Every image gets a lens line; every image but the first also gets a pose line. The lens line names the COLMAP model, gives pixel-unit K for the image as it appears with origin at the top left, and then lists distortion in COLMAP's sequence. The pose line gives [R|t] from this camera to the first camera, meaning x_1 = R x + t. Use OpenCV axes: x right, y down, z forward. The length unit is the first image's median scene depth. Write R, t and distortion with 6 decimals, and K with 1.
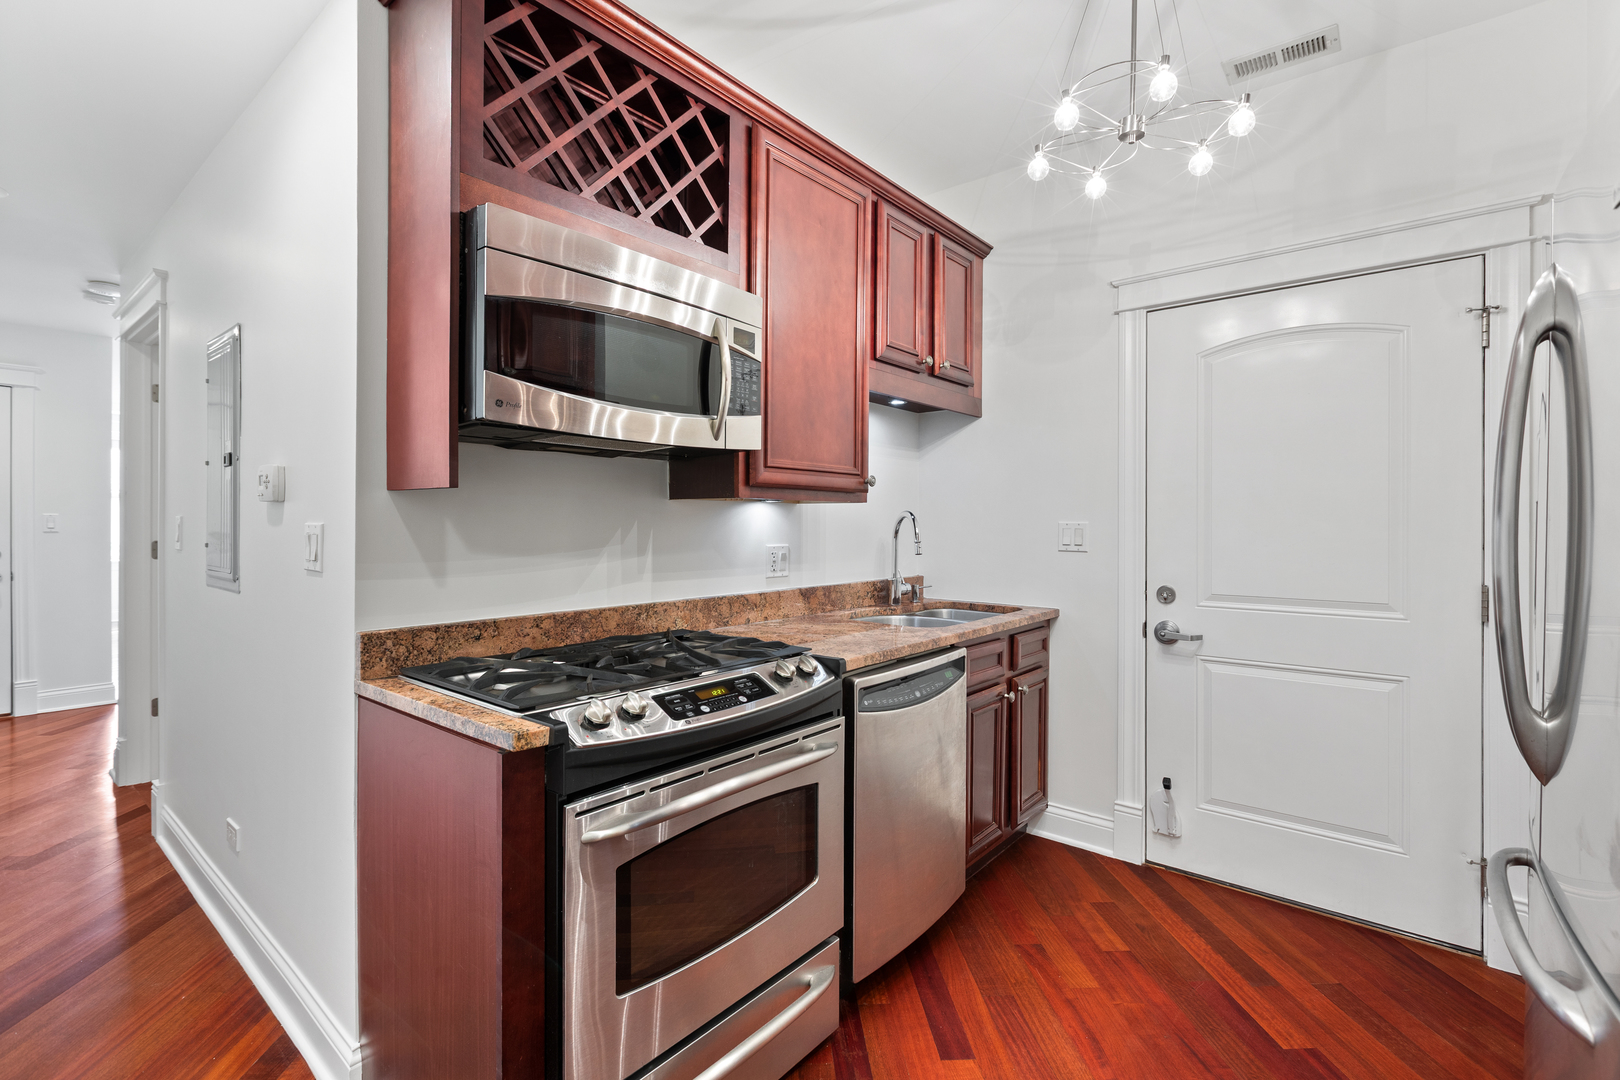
lens RADIAL K [[726.5, 0, 804.9], [0, 726.5, 524.1], [0, 0, 1]] dist [-0.002239, 0.000077]
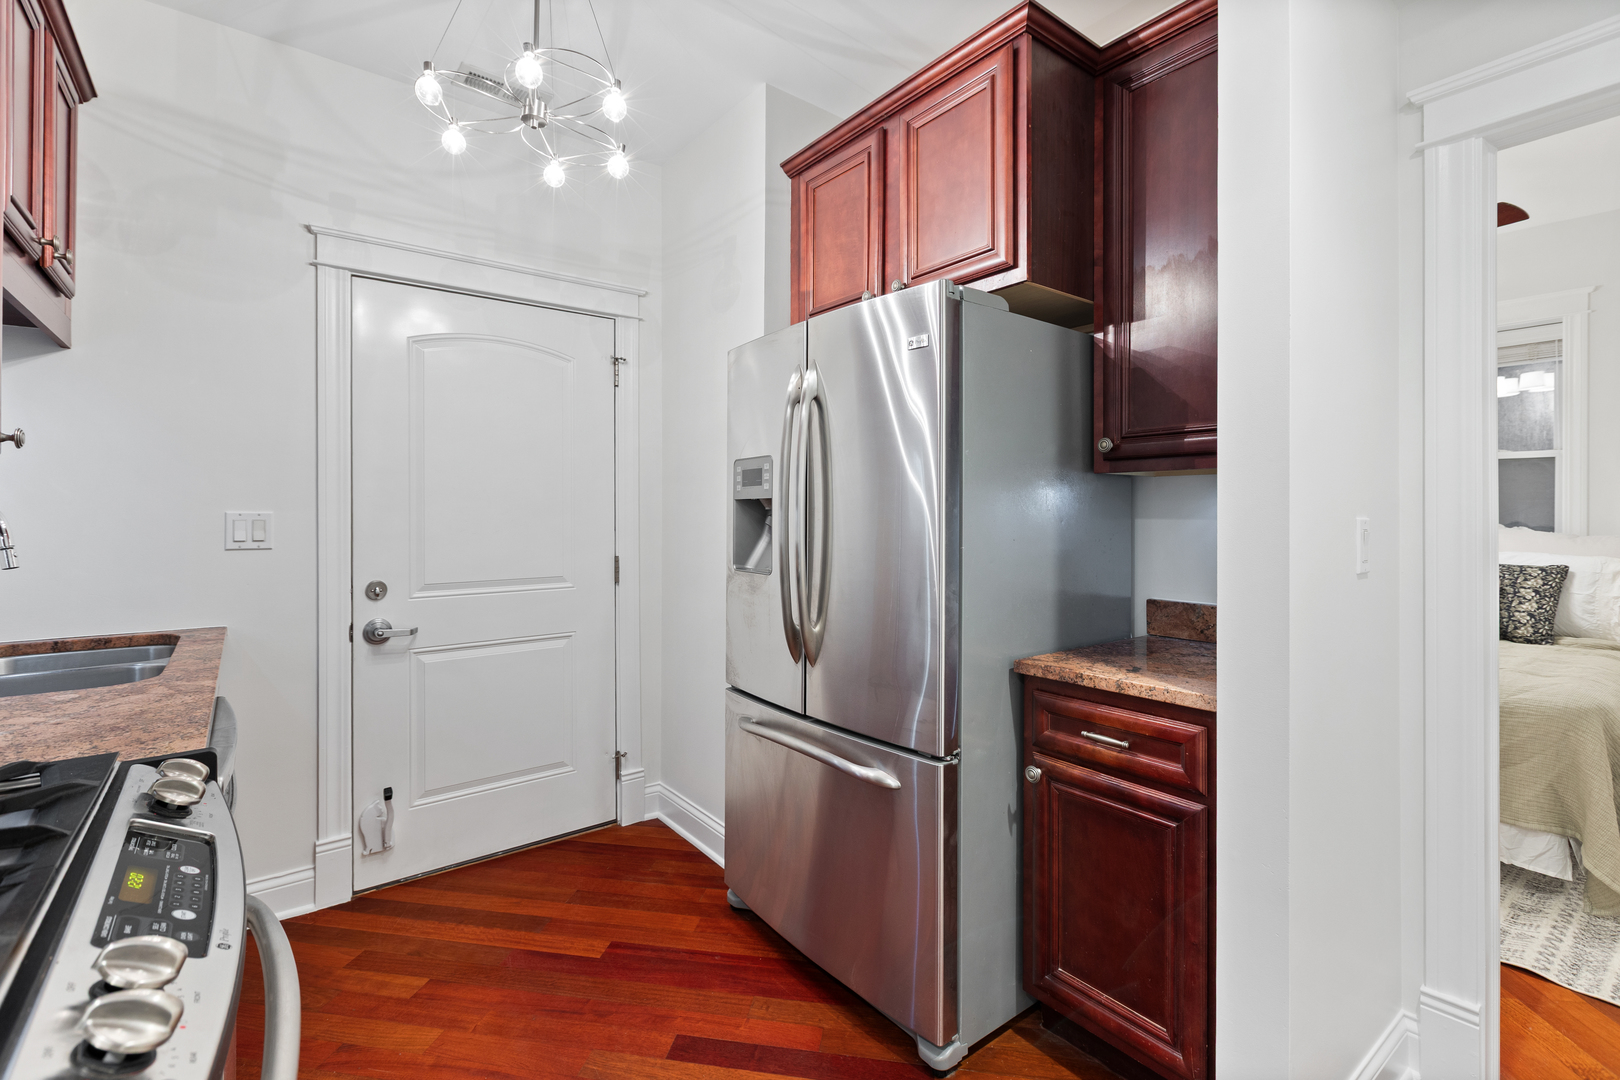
lens RADIAL K [[726.5, 0, 785.4], [0, 726.5, 508.6], [0, 0, 1]] dist [-0.002239, 0.000077]
pose [[0.229052, 0.000497, 0.973414, -0.329359], [0.003839, 0.999992, -0.001414, -0.003560], [-0.973407, 0.004061, 0.229049, 0.338028]]
